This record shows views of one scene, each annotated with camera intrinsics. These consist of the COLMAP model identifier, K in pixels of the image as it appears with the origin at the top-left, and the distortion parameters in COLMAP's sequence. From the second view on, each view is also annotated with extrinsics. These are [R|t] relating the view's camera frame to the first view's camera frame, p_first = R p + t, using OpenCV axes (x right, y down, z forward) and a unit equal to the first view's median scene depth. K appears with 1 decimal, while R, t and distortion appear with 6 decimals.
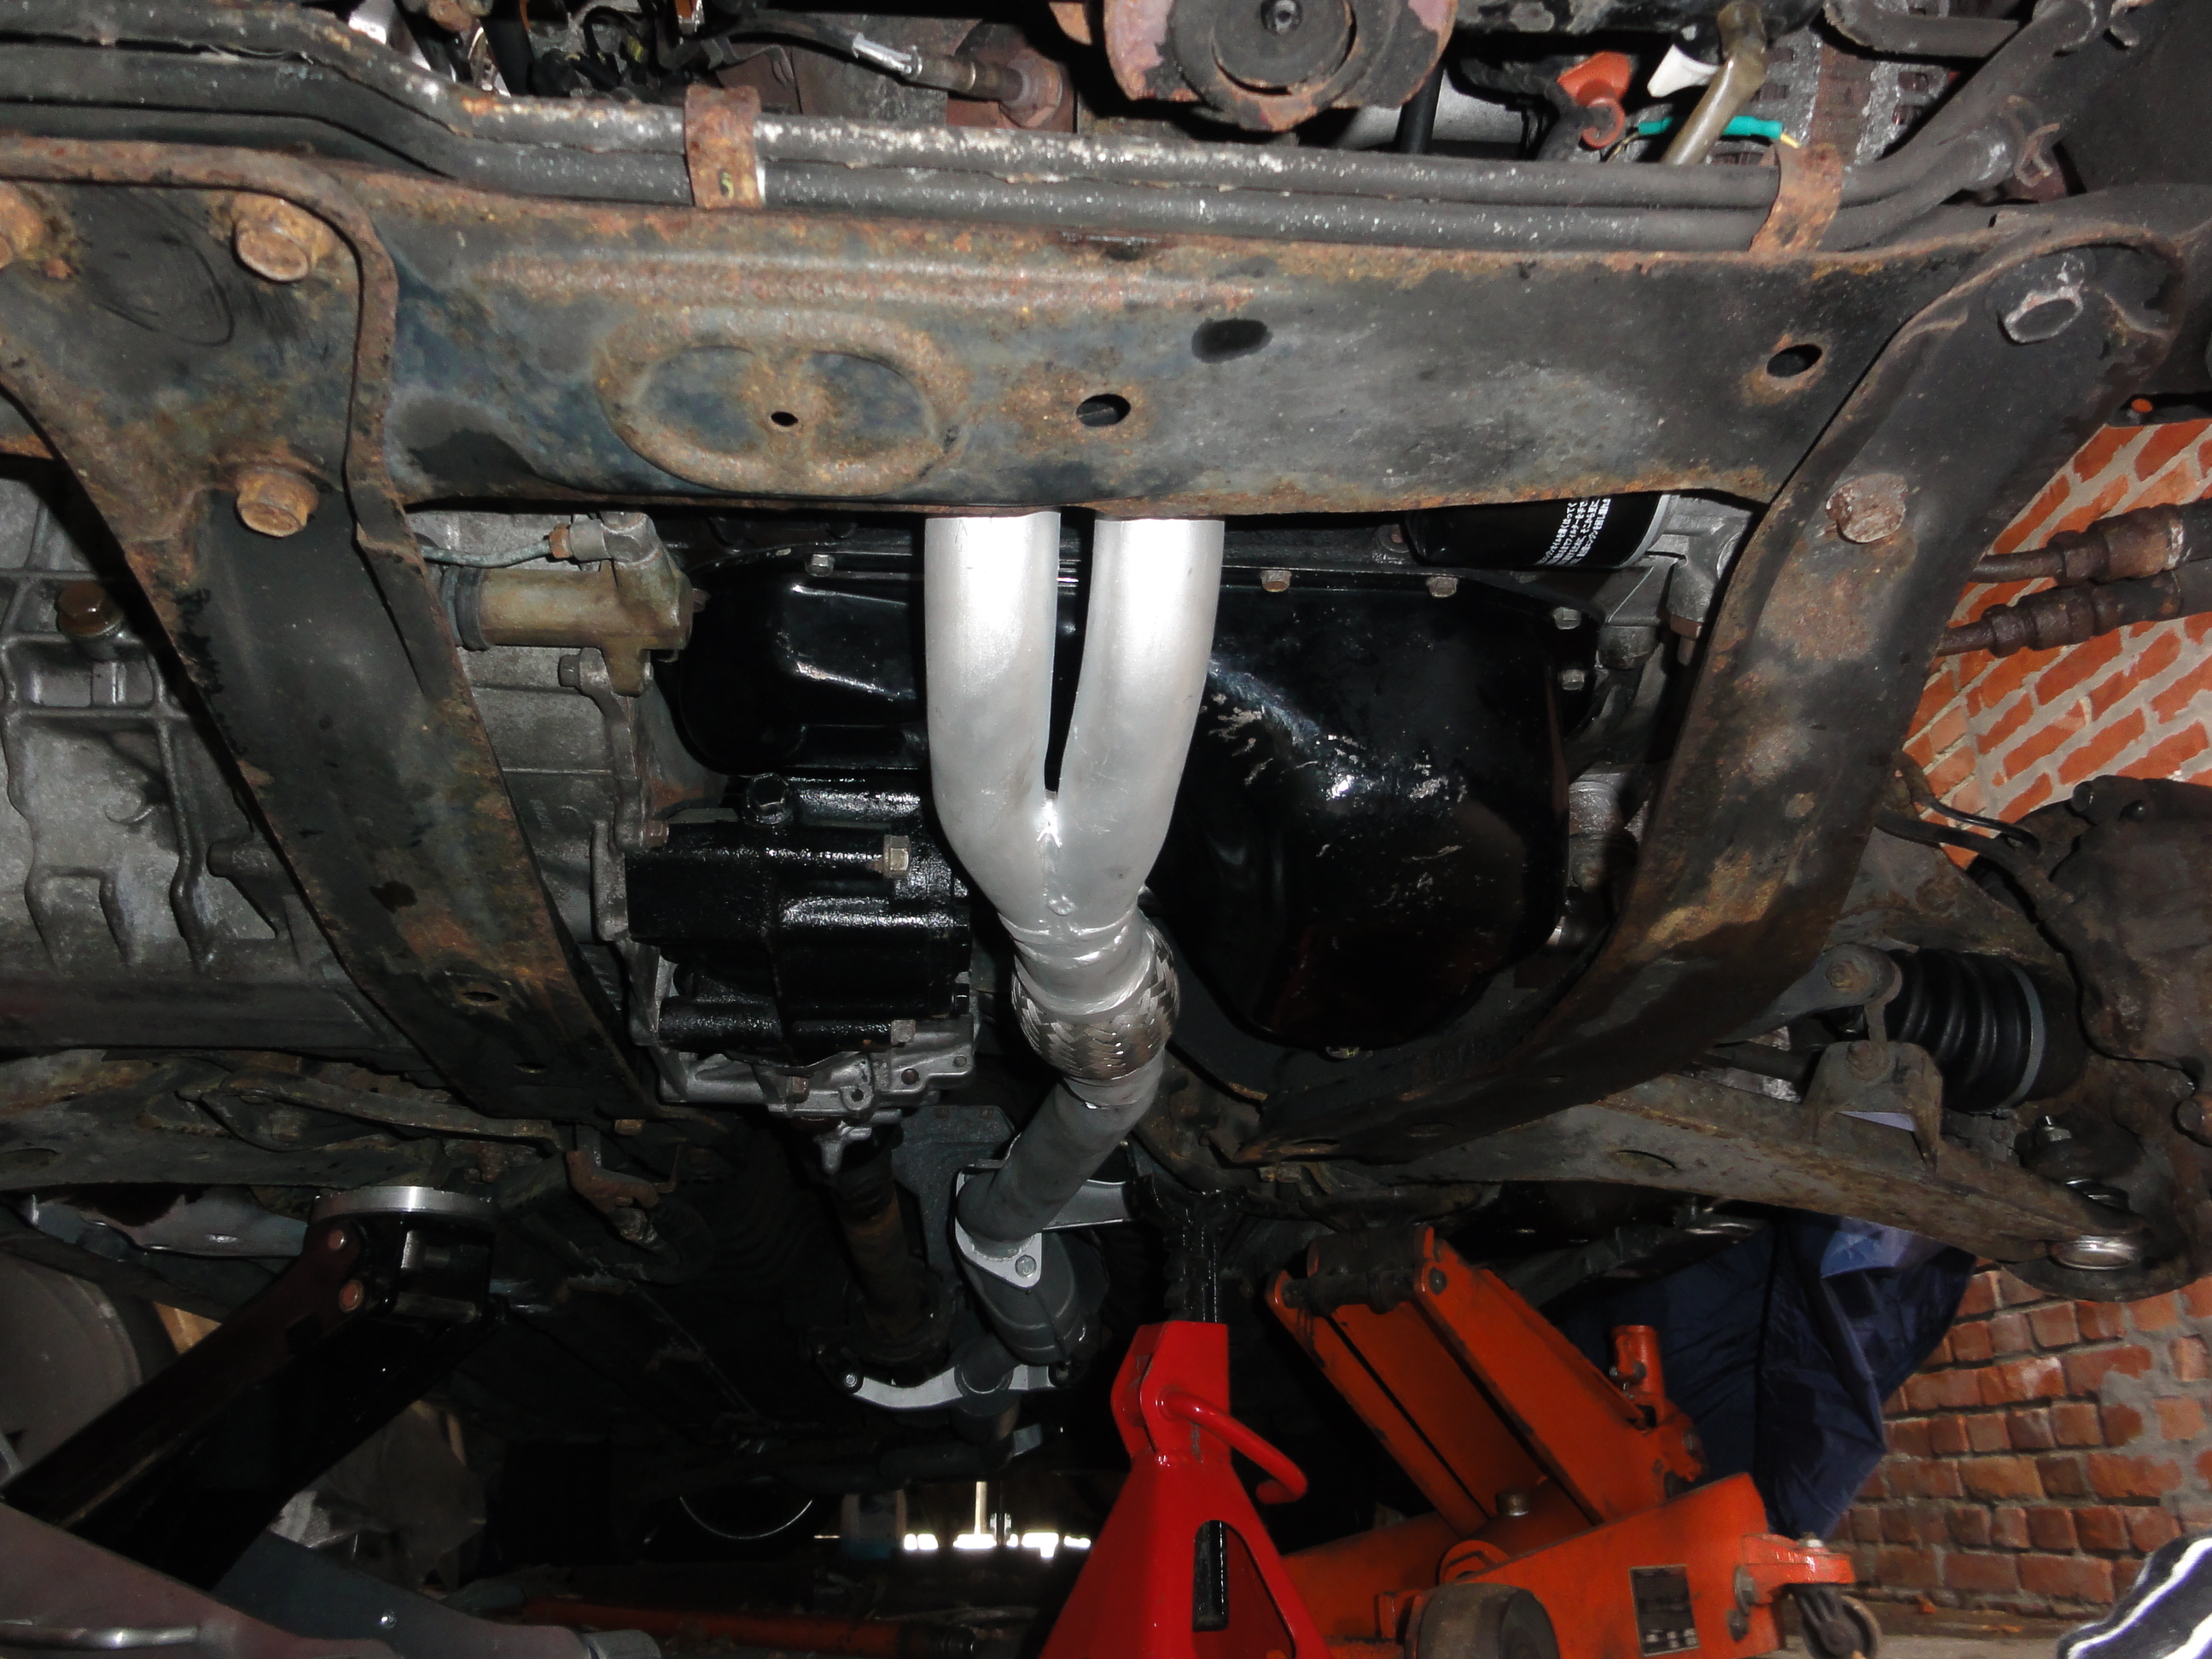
lens RADIAL K [[1558.5, 0, 1106.0], [0, 1558.5, 829.5], [0, 0, 1]] dist [0.000230, 0.000123]
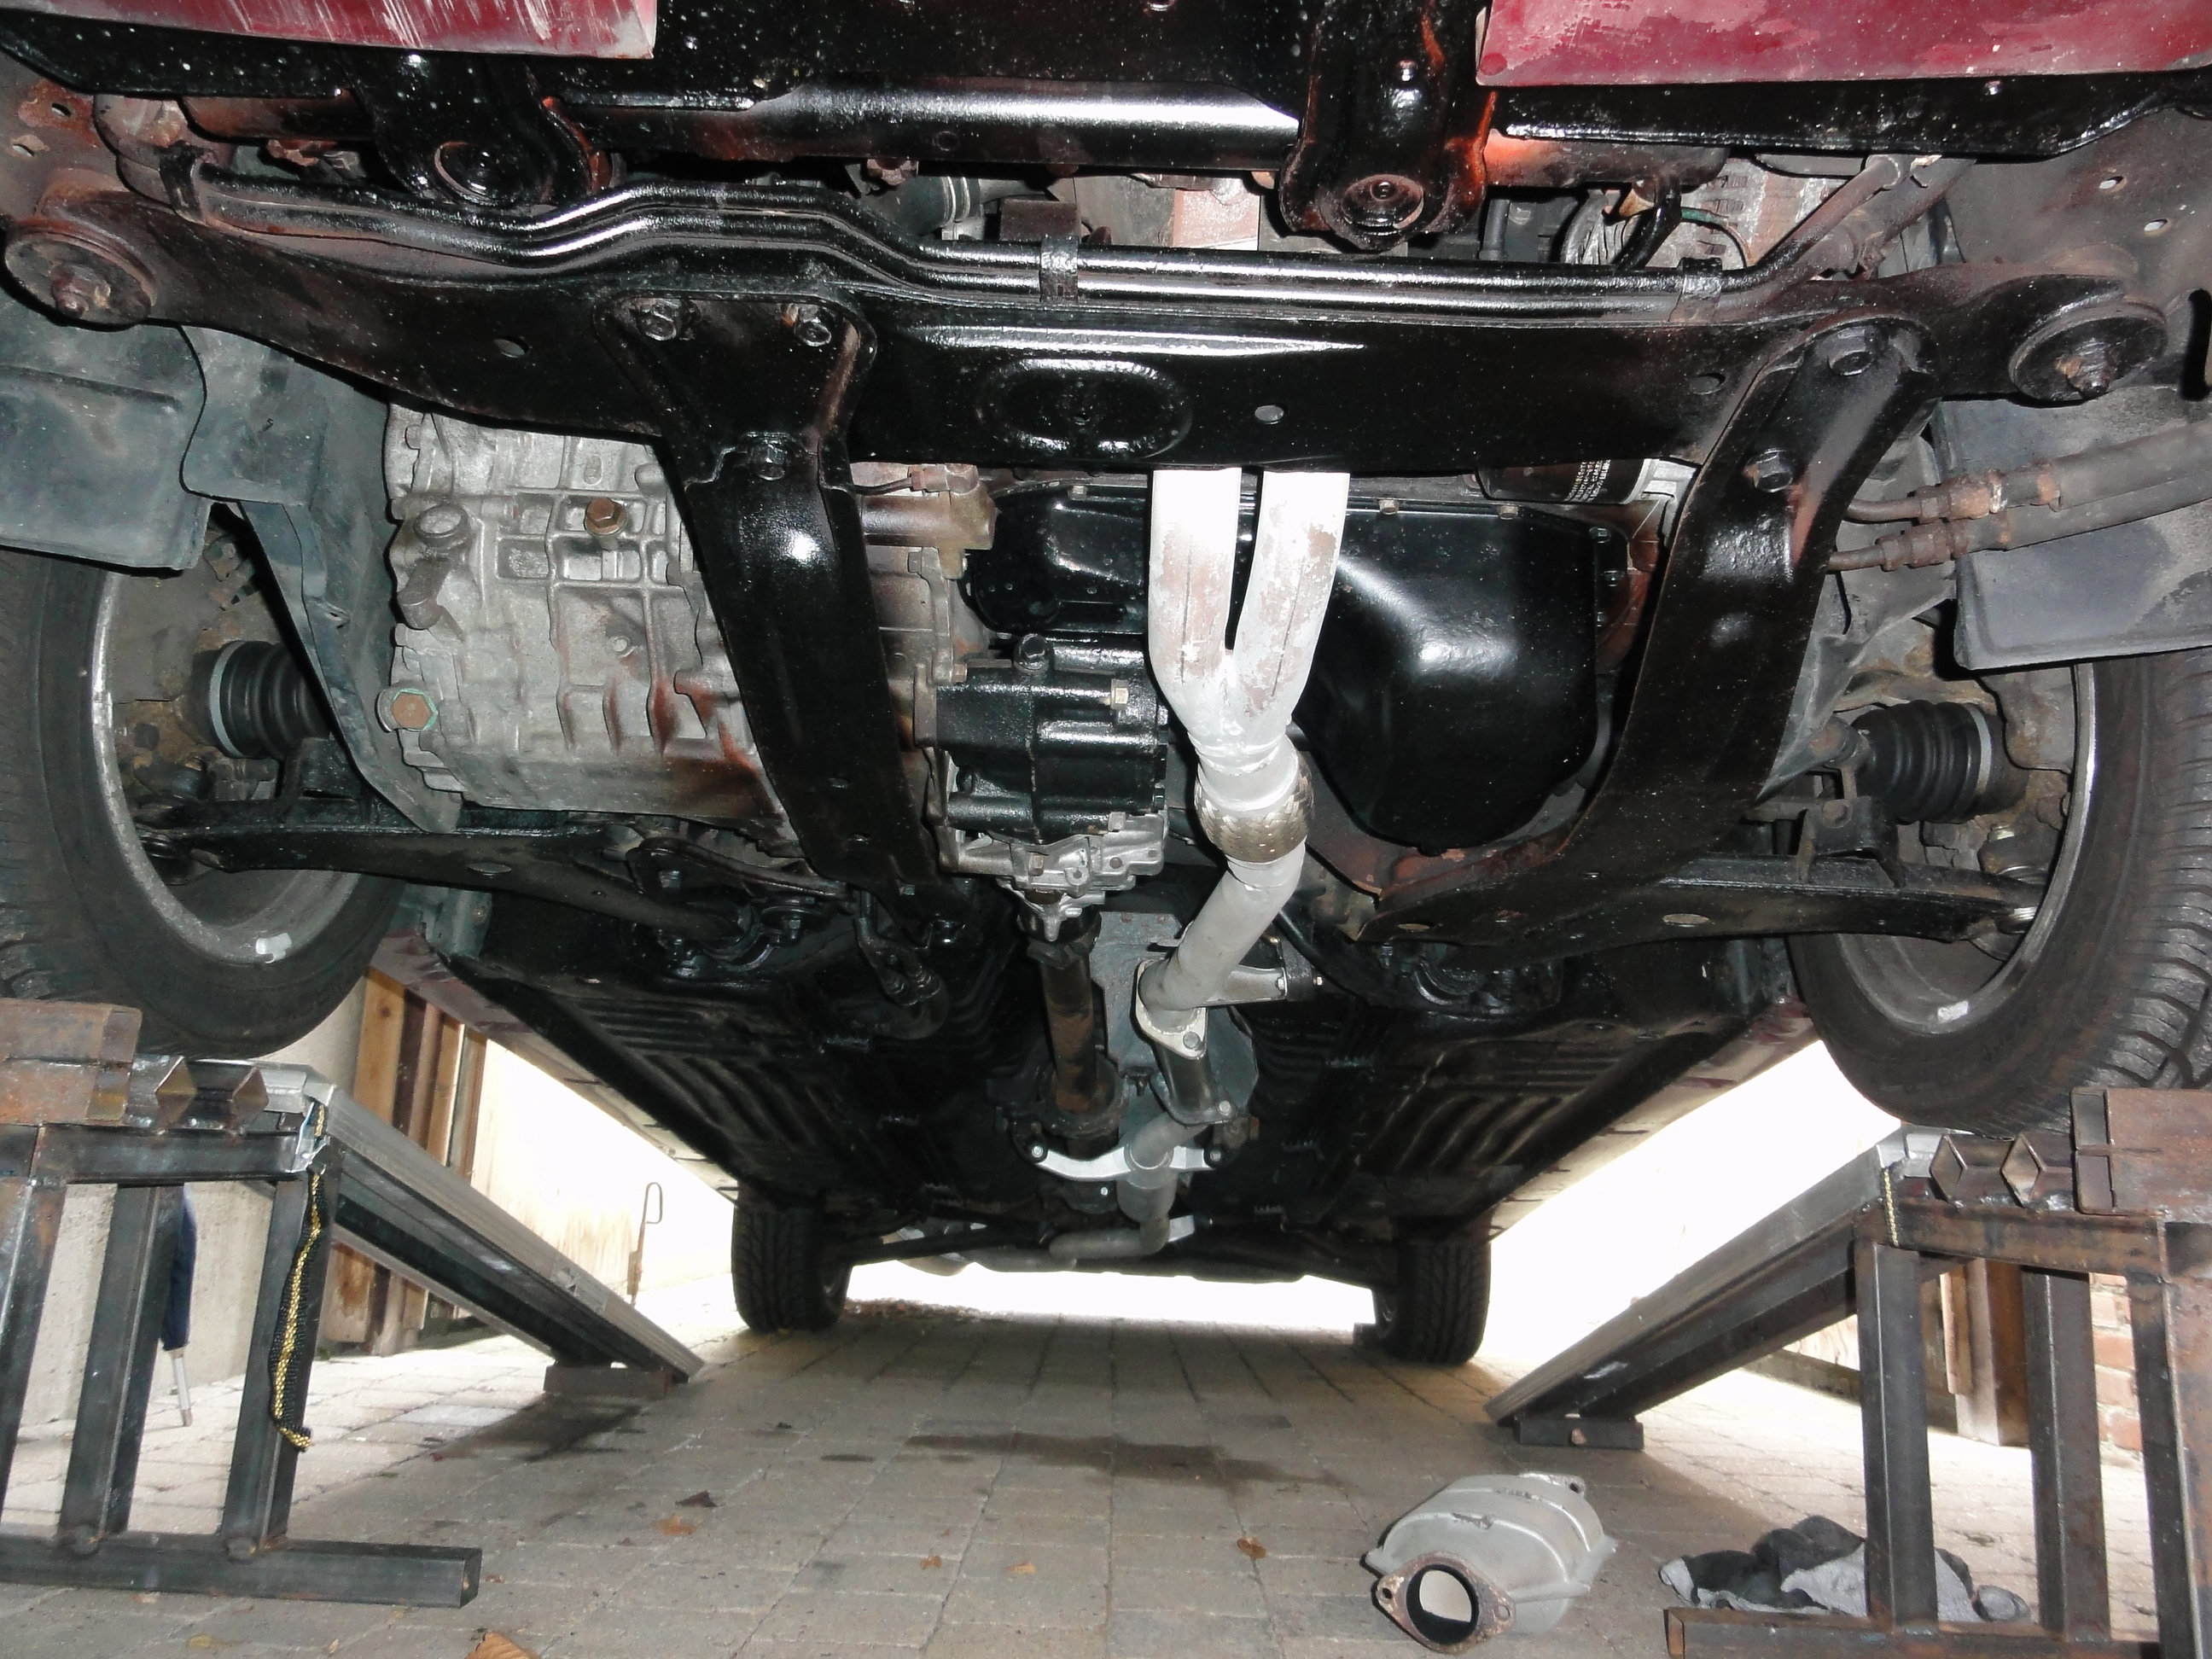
lens RADIAL K [[1566.0, 0, 1106.0], [0, 1566.0, 829.5], [0, 0, 1]] dist [-0.009916, -0.000289]
pose [[0.994425, 0.033170, -0.100092, 0.002401], [-0.025739, 0.996878, 0.074640, 0.033939], [0.102255, -0.071647, 0.992175, -0.442821]]
